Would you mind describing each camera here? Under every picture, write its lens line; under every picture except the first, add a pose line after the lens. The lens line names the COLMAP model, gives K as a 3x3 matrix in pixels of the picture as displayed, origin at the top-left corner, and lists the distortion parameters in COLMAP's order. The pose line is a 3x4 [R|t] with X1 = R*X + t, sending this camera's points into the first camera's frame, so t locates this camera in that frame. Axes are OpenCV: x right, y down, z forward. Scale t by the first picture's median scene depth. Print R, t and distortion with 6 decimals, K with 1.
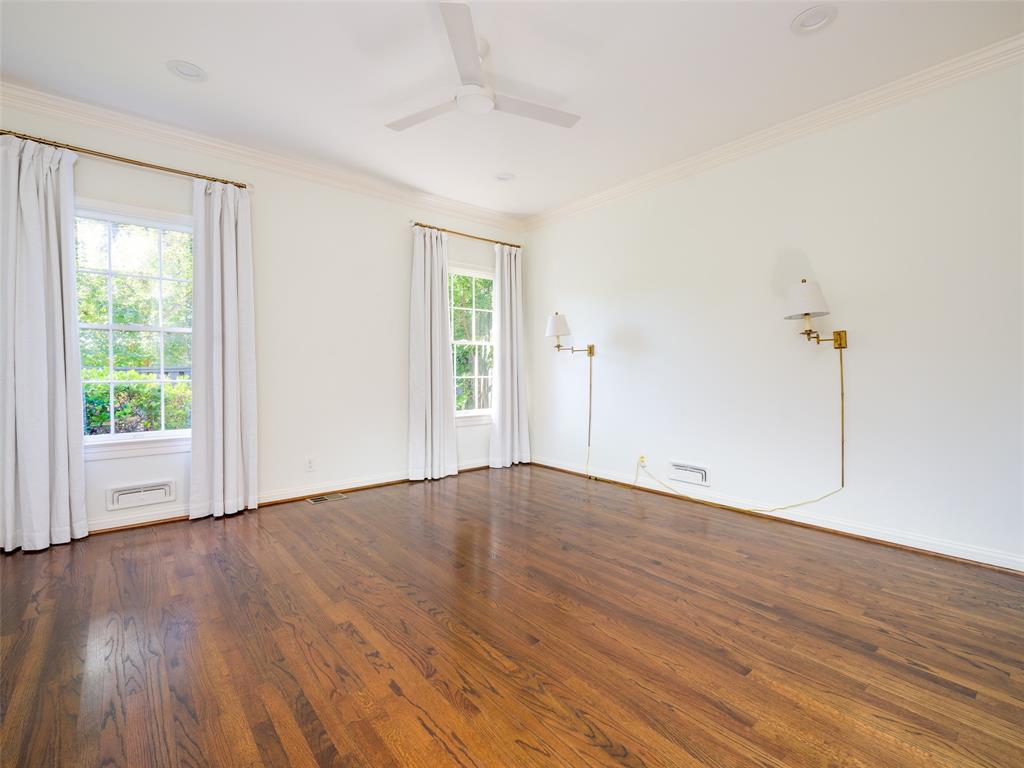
lens RADIAL K [[470.5, 0, 512.0], [0, 470.5, 384.0], [0, 0, 1]] dist [0.004893, 0.000152]
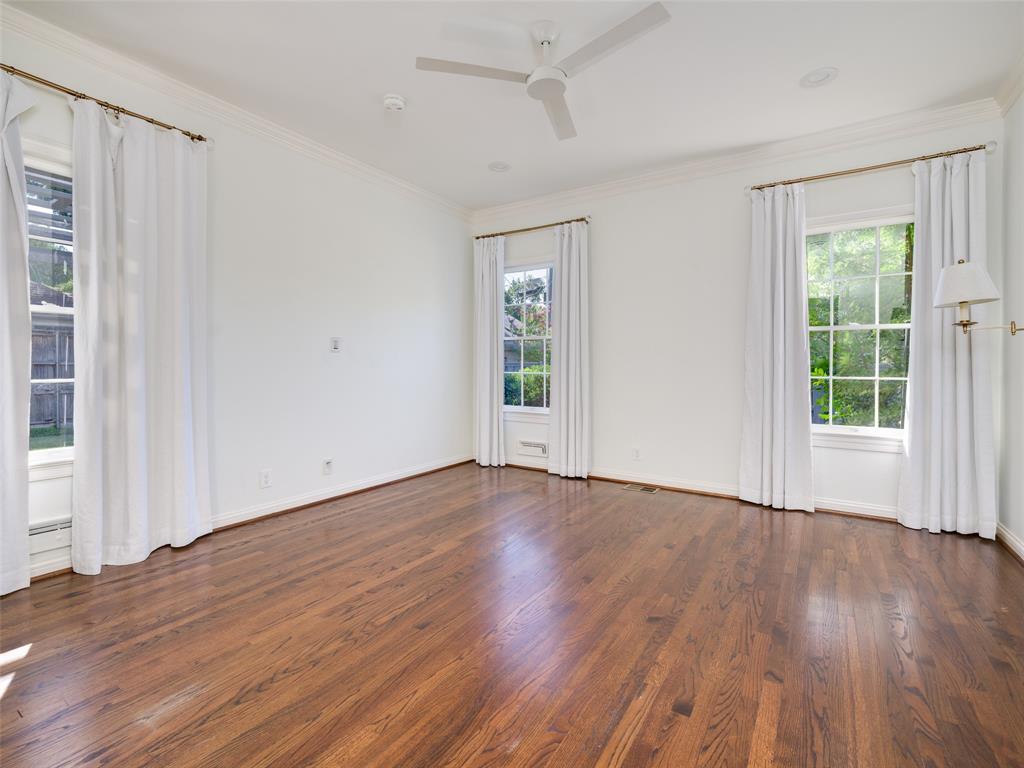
lens RADIAL K [[469.7, 0, 520.2], [0, 469.7, 381.9], [0, 0, 1]] dist [-0.002568, -0.000208]
pose [[0.296104, 0.036771, -0.954448, 0.760494], [-0.034524, 0.999018, 0.027778, -0.021771], [0.954532, 0.024726, 0.297082, 0.625383]]
